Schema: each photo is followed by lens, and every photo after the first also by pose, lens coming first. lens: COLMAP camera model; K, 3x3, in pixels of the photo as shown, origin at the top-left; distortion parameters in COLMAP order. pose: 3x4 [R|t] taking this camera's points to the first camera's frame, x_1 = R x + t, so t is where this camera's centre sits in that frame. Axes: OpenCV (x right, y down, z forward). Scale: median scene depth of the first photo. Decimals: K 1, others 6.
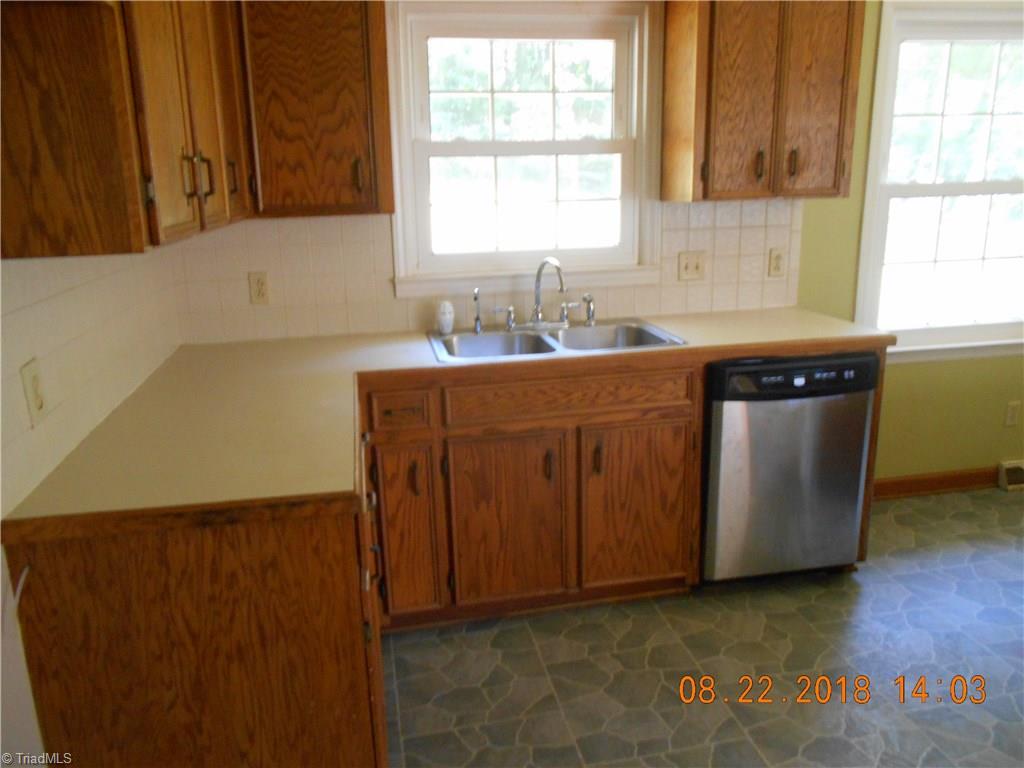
lens RADIAL K [[788.7, 0, 508.8], [0, 788.7, 380.6], [0, 0, 1]] dist [0.009229, 0.006007]
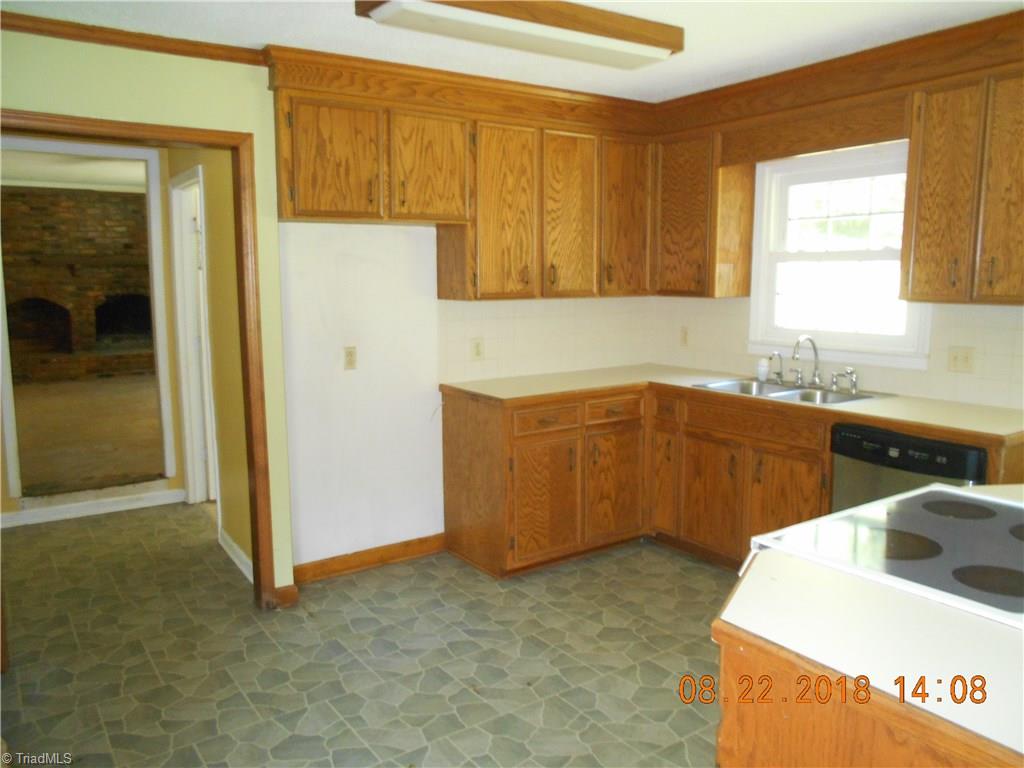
lens RADIAL K [[776.5, 0, 512.0], [0, 776.5, 384.0], [0, 0, 1]] dist [-0.066299, 0.002692]
pose [[0.386989, 0.149767, -0.909840, 1.139130], [-0.226688, 0.971891, 0.063563, -0.040855], [0.893785, 0.181652, 0.410062, -0.002780]]
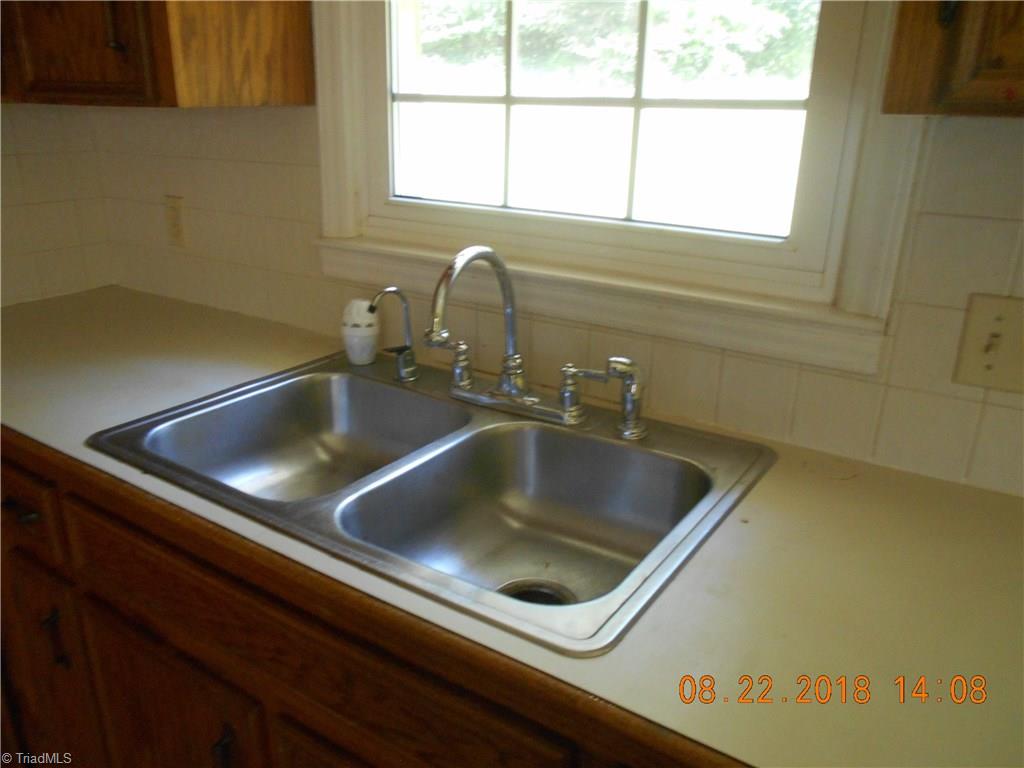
lens RADIAL K [[787.4, 0, 512.0], [0, 787.4, 384.0], [0, 0, 1]] dist [-0.004851, 0.006682]
pose [[0.700495, 0.276197, -0.658044, 0.347361], [-0.207483, 0.961062, 0.182512, -0.171945], [0.682830, 0.008684, 0.730525, 0.763447]]
